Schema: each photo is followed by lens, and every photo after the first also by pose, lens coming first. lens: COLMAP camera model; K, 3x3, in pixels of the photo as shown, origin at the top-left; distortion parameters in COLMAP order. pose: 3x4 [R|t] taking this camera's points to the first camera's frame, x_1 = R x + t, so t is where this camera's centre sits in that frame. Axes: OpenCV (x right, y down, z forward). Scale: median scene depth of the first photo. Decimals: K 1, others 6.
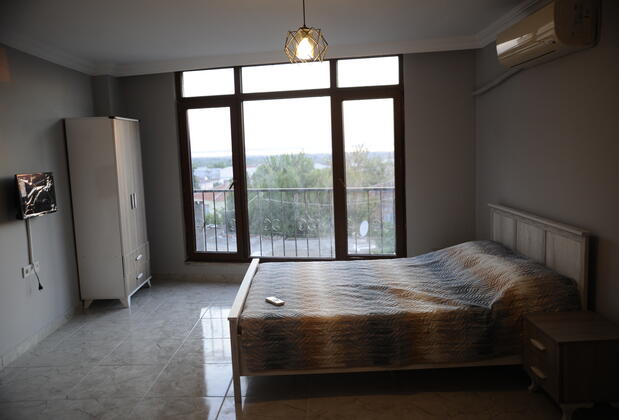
lens RADIAL K [[520.0, 0, 310.3], [0, 520.0, 218.4], [0, 0, 1]] dist [0.002869, 0.003361]
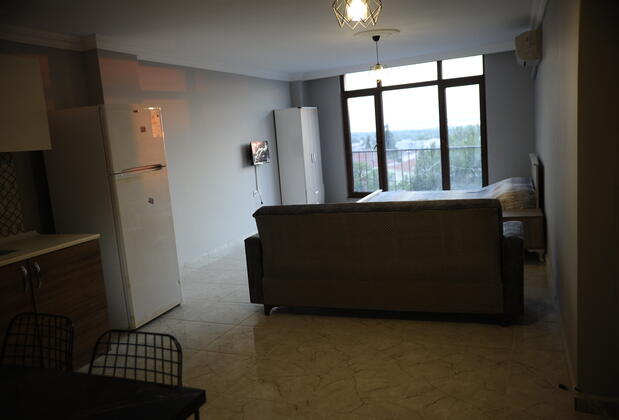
lens RADIAL K [[522.7, 0, 309.5], [0, 522.7, 210.0], [0, 0, 1]] dist [-0.144714, 0.001697]
pose [[0.925839, 0.015763, -0.377590, 0.261211], [-0.002937, 0.999400, 0.034521, 0.071514], [0.377907, -0.030852, 0.925329, -0.503547]]
